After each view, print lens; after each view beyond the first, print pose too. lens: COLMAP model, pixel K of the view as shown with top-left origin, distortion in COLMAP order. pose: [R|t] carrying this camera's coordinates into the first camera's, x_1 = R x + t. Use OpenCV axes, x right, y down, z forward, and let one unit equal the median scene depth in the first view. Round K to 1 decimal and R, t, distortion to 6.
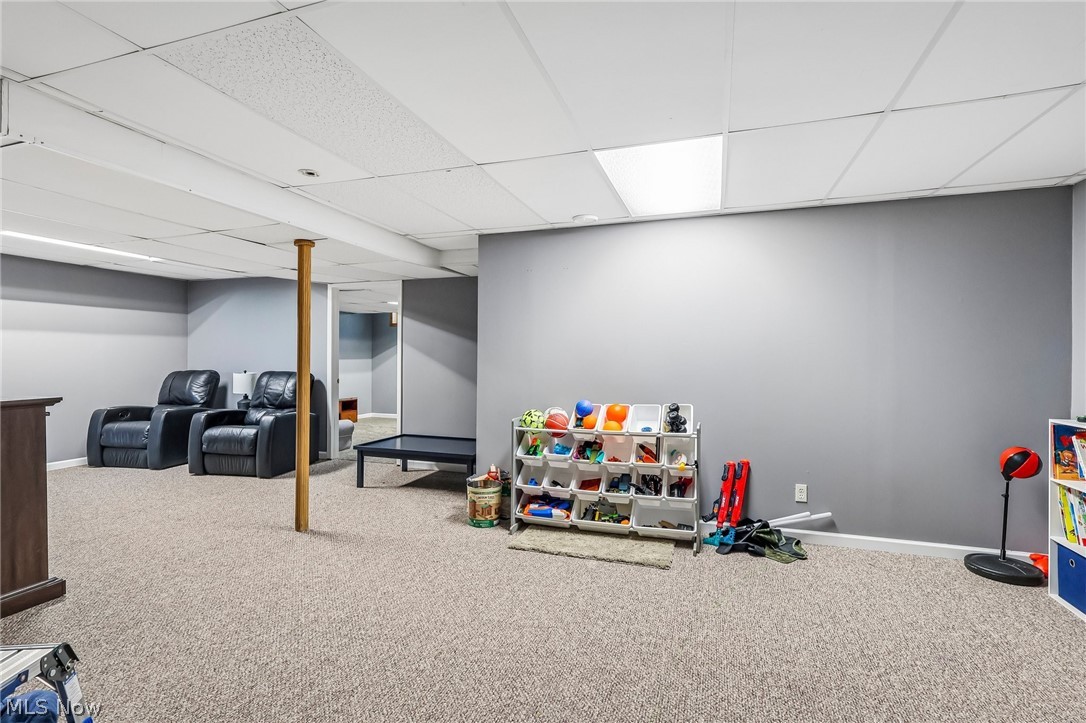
lens RADIAL K [[500.9, 0, 538.0], [0, 500.9, 360.7], [0, 0, 1]] dist [-0.004798, 0.001548]
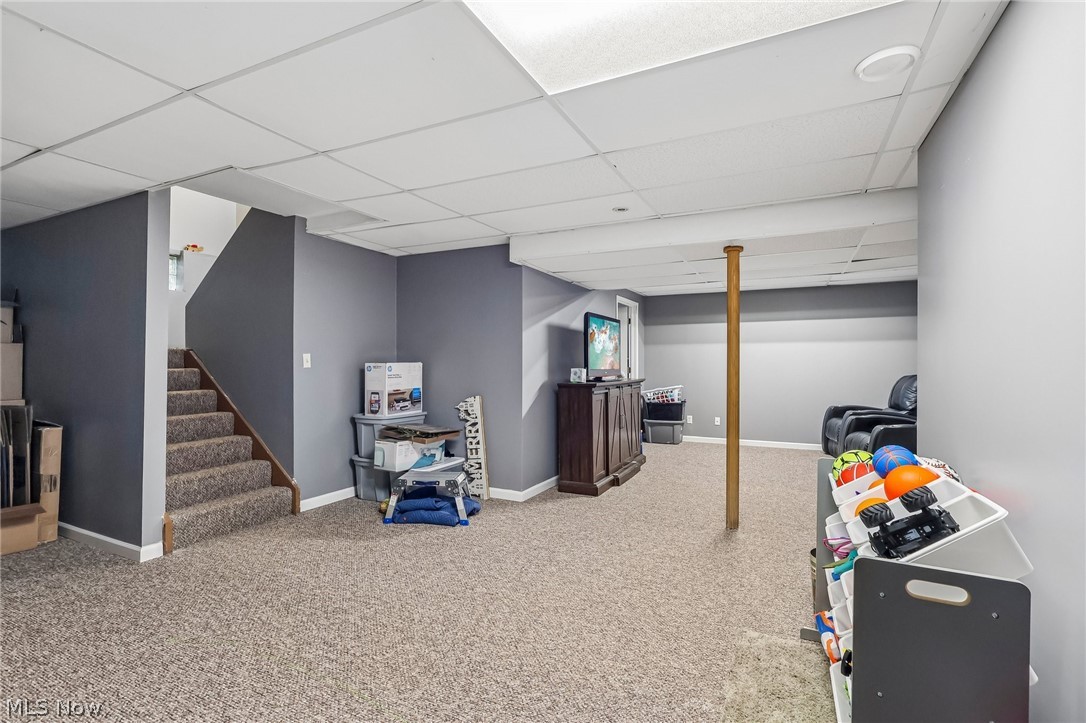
lens RADIAL K [[500.9, 0, 538.1], [0, 500.9, 360.6], [0, 0, 1]] dist [-0.004798, 0.001548]
pose [[-0.112468, -0.005300, -0.993641, 0.598673], [-0.006300, 0.999969, -0.004621, 0.001576], [0.993635, 0.005740, -0.112498, 0.719157]]
